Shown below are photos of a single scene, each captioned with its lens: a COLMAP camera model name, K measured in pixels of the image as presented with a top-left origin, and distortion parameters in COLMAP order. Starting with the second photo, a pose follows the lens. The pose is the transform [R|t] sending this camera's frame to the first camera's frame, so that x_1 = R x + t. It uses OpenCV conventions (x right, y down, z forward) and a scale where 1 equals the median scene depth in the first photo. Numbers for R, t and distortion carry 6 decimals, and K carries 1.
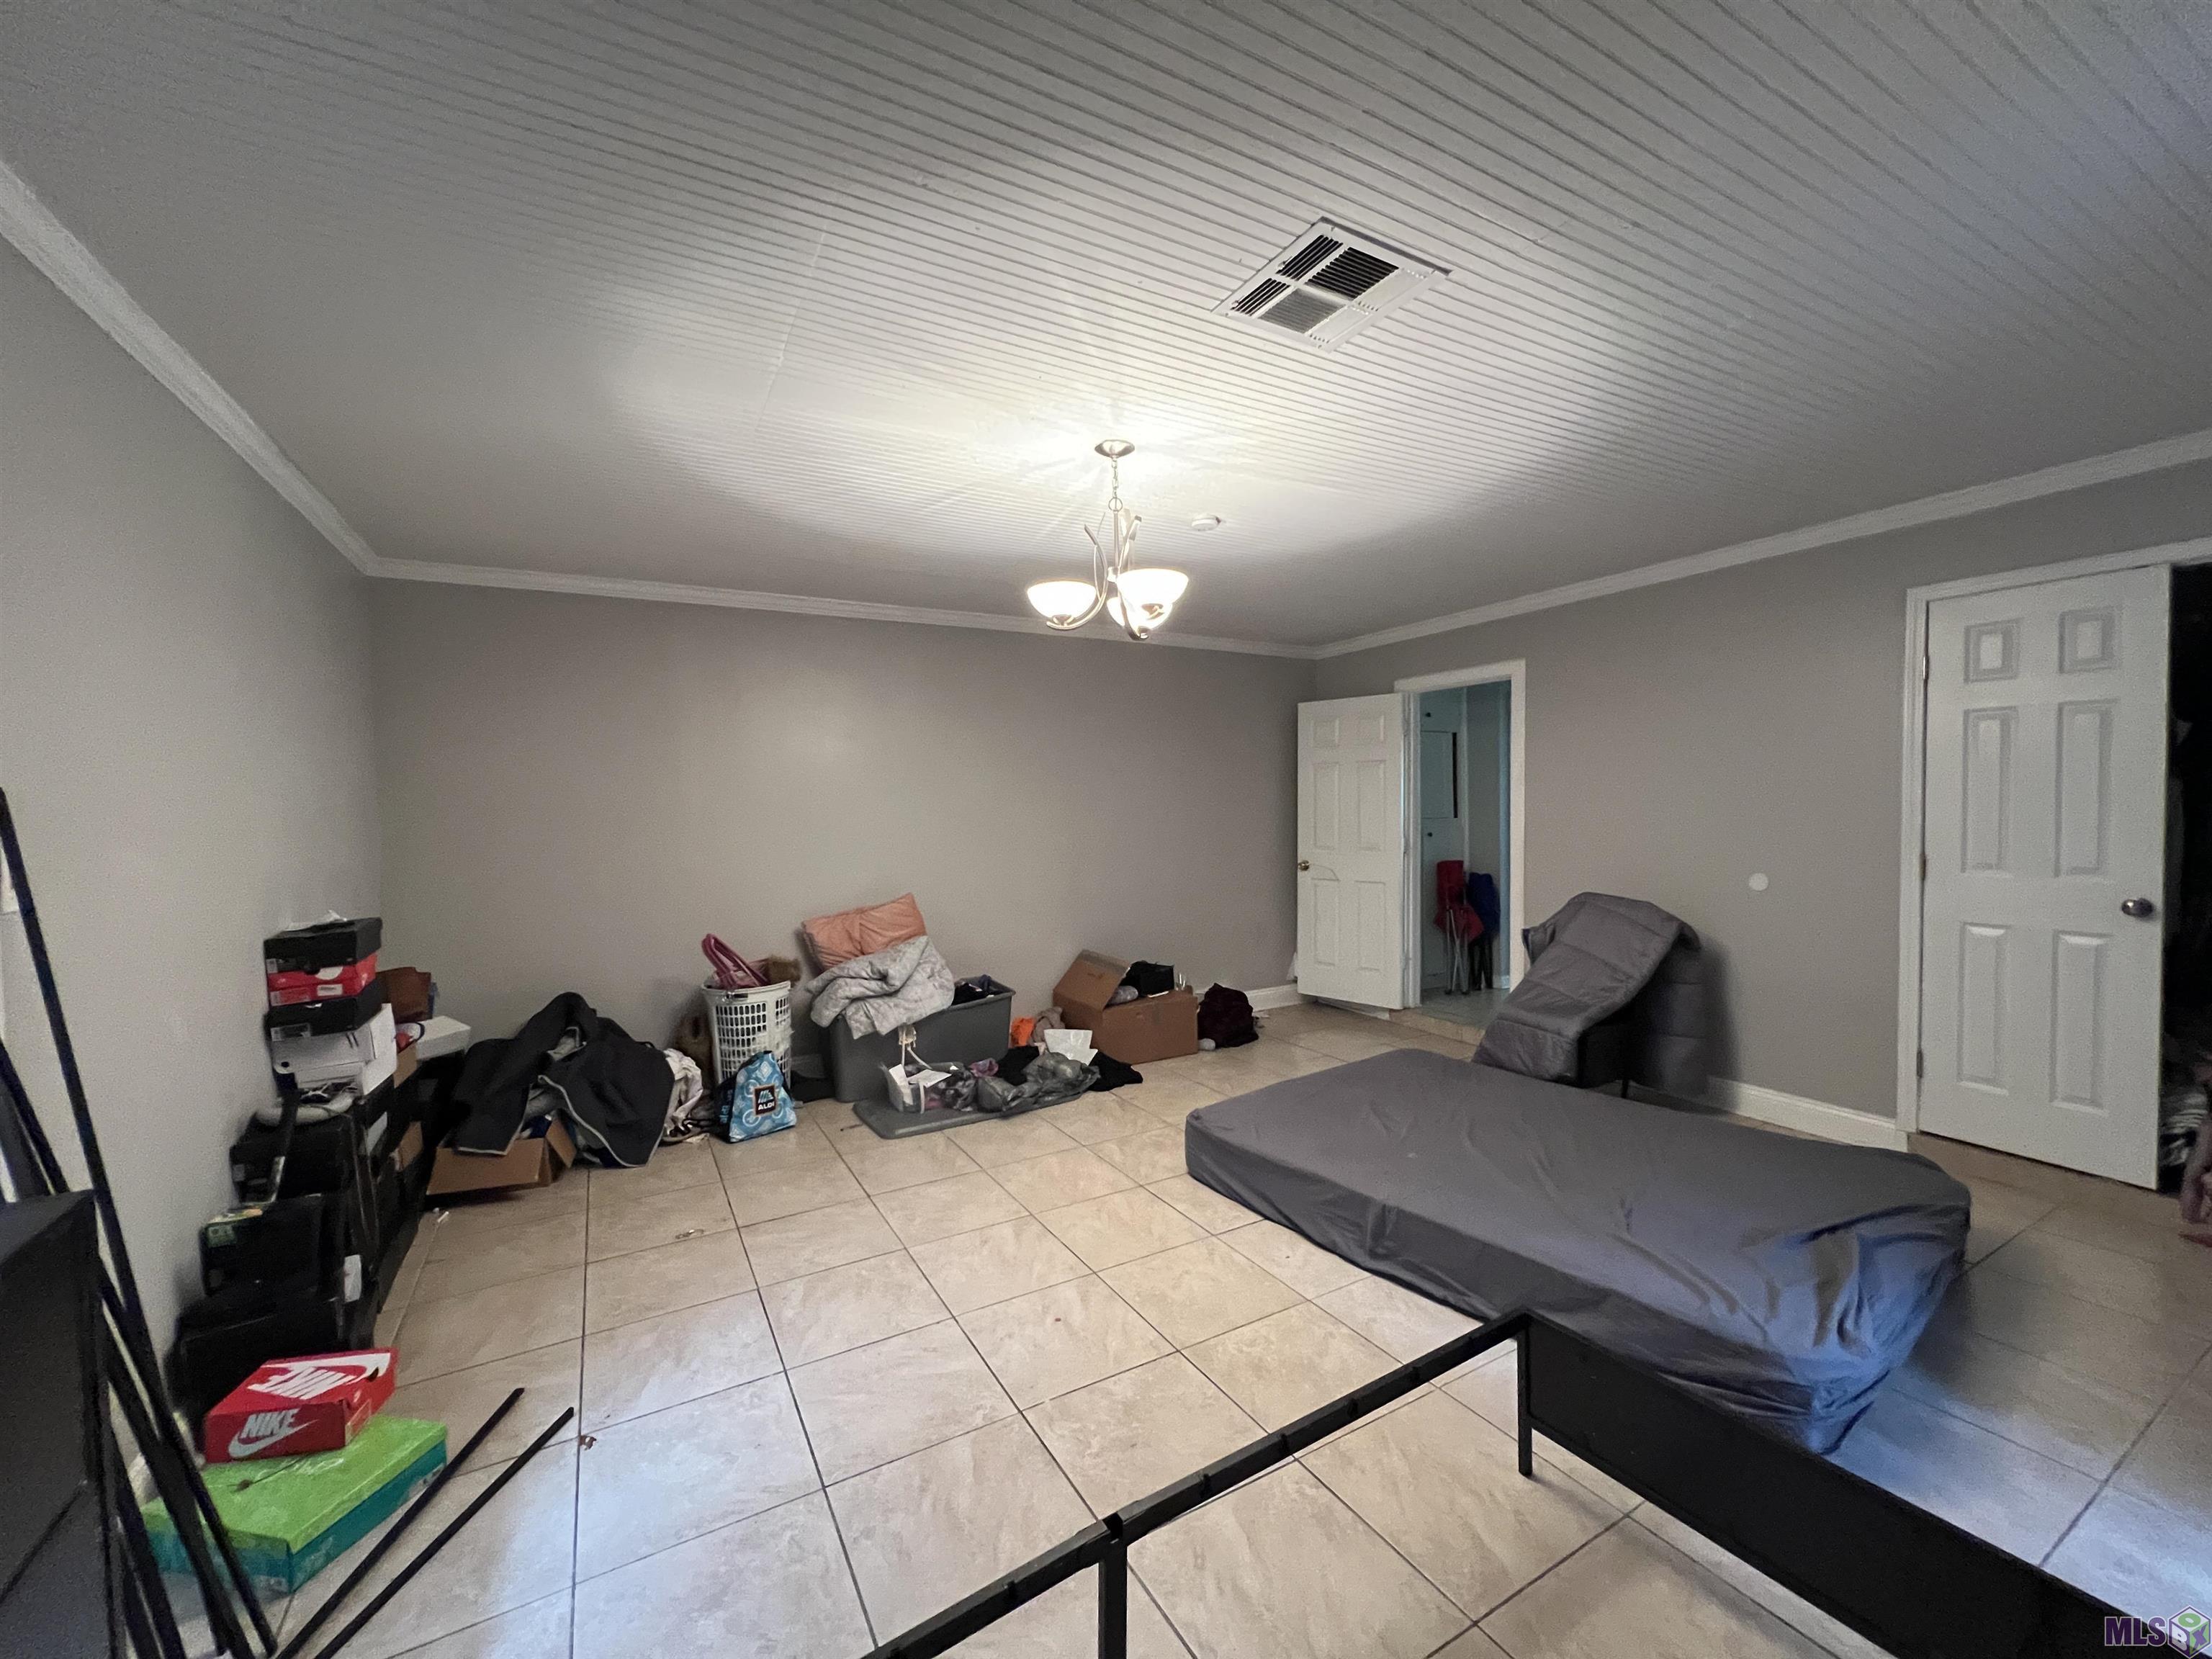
lens RADIAL K [[883.7, 0, 1102.6], [0, 883.7, 822.3], [0, 0, 1]] dist [-0.007225, 0.000950]
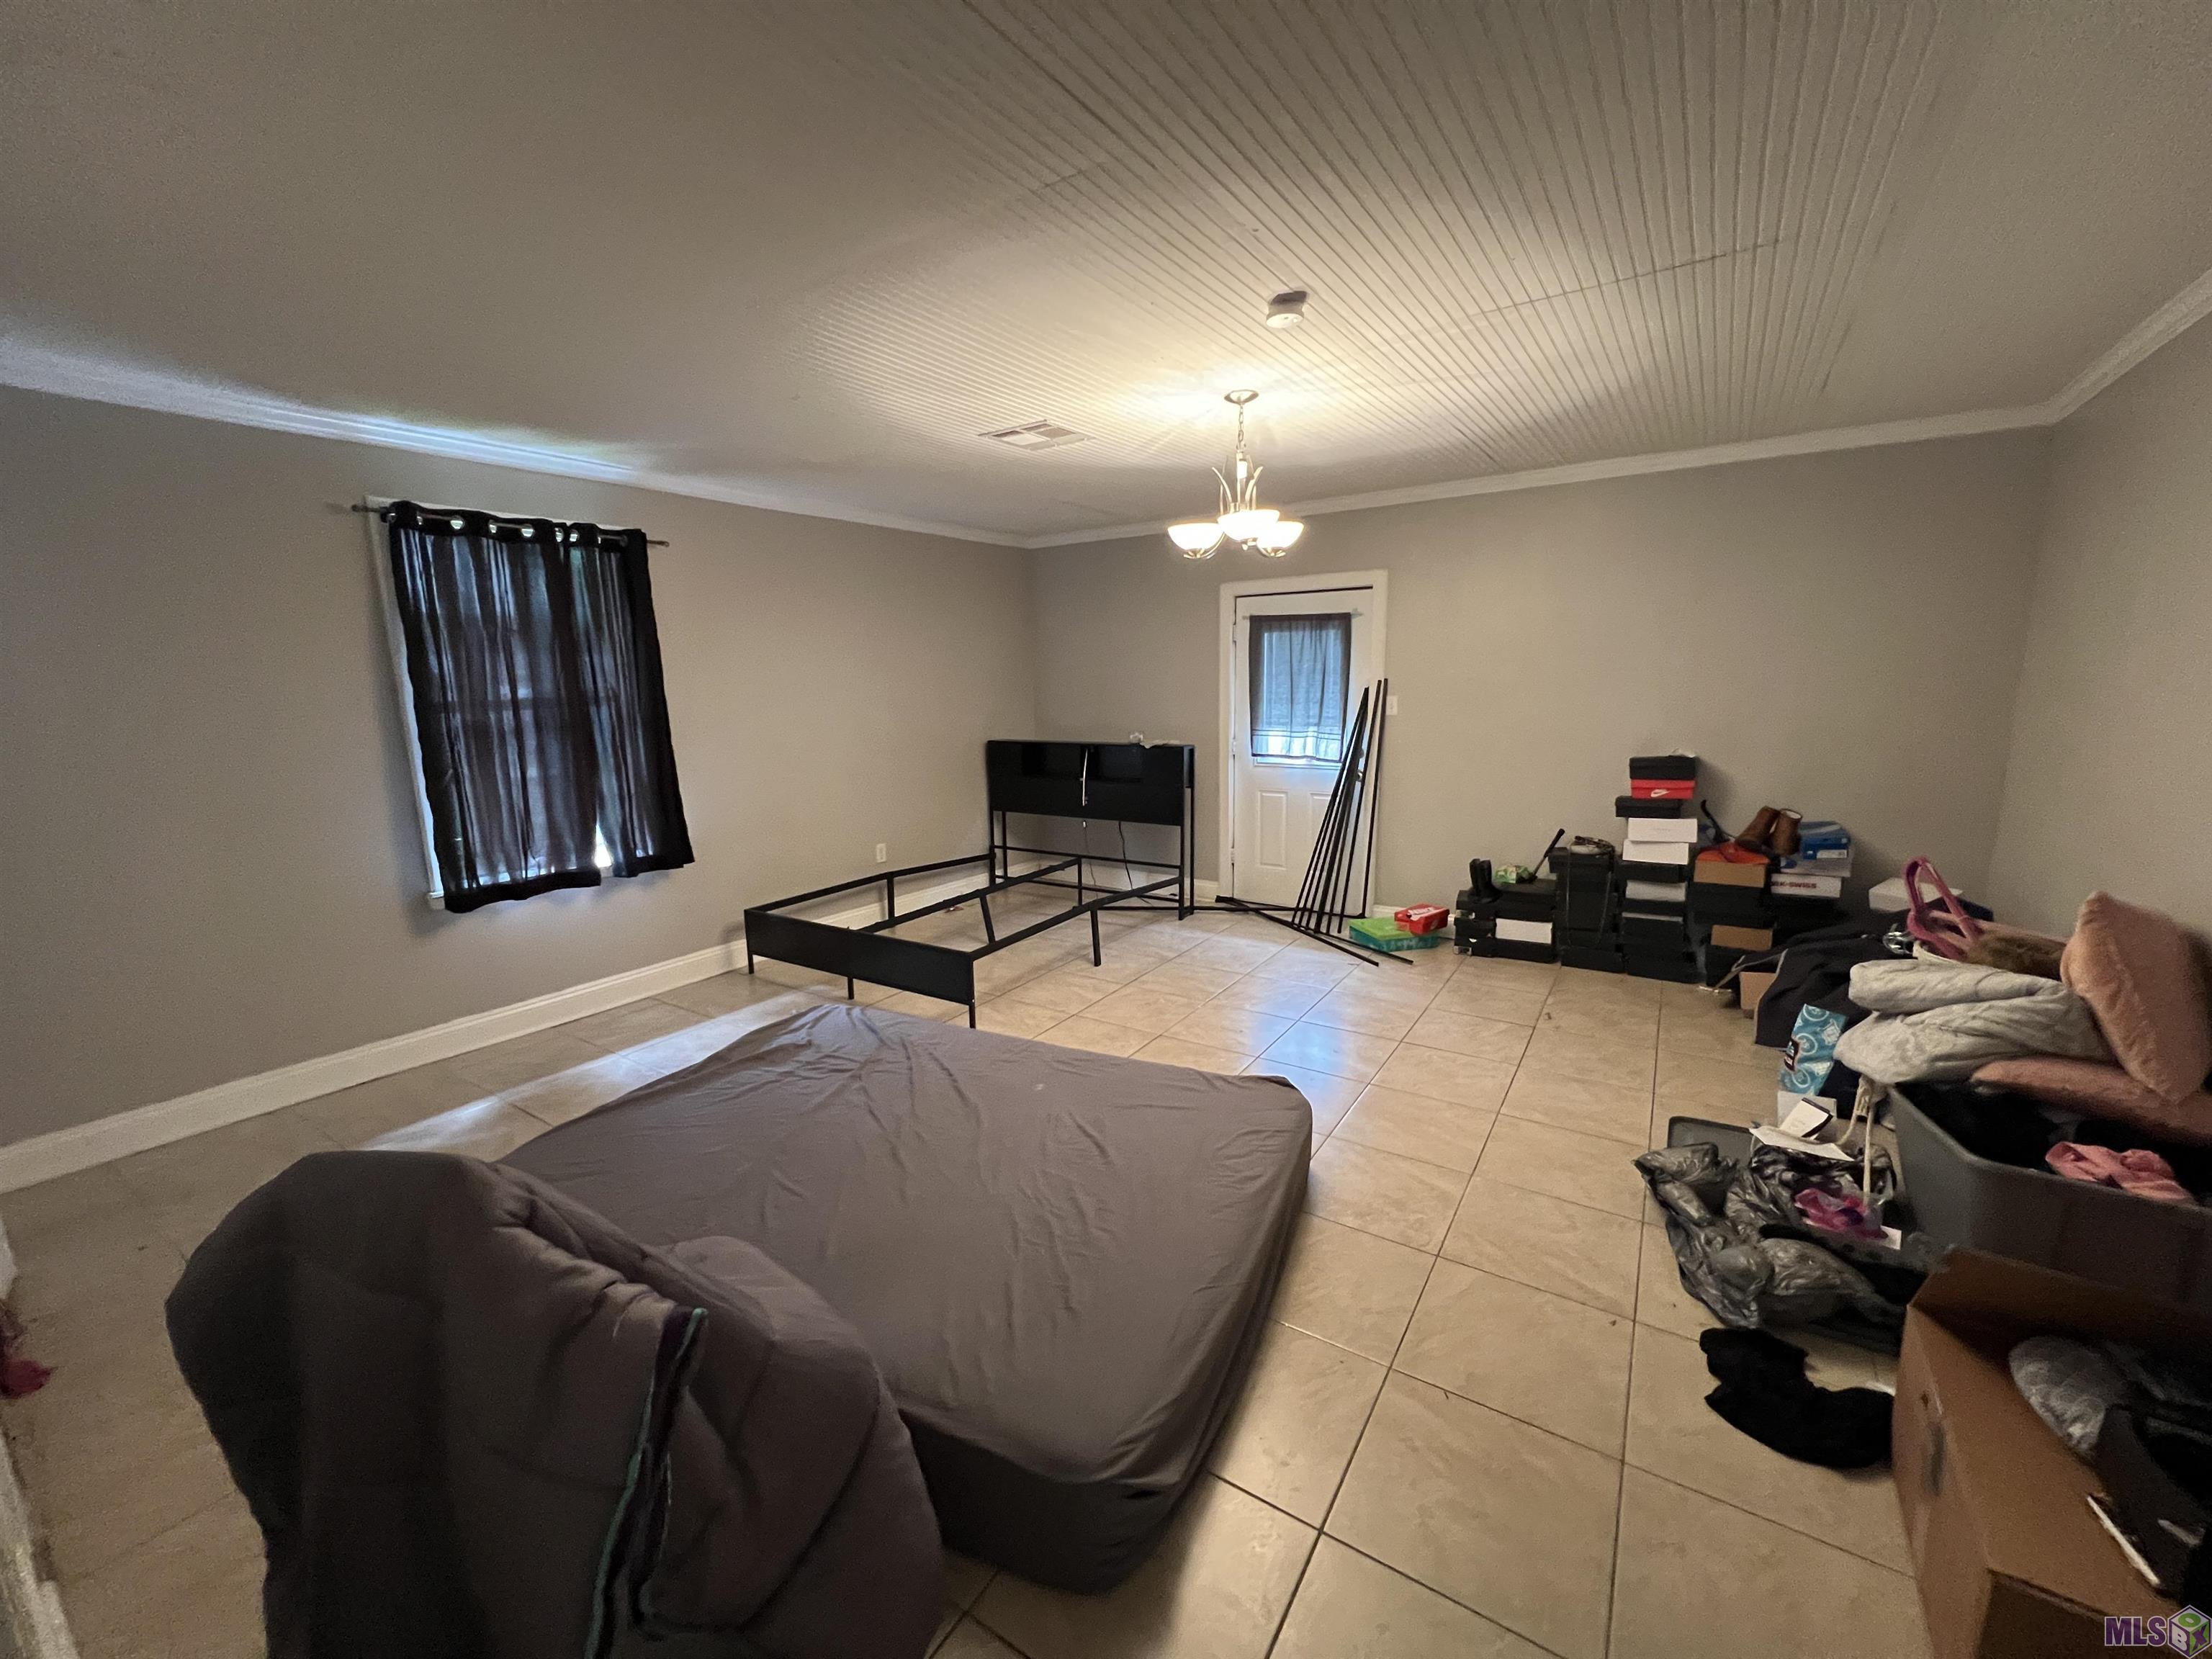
lens RADIAL K [[883.7, 0, 1102.6], [0, 883.7, 822.3], [0, 0, 1]] dist [-0.007225, 0.000950]
pose [[-0.893921, 0.097360, -0.437524, 0.667236], [0.020980, 0.984143, 0.176132, -0.070772], [0.447734, 0.148268, -0.881788, 1.787841]]
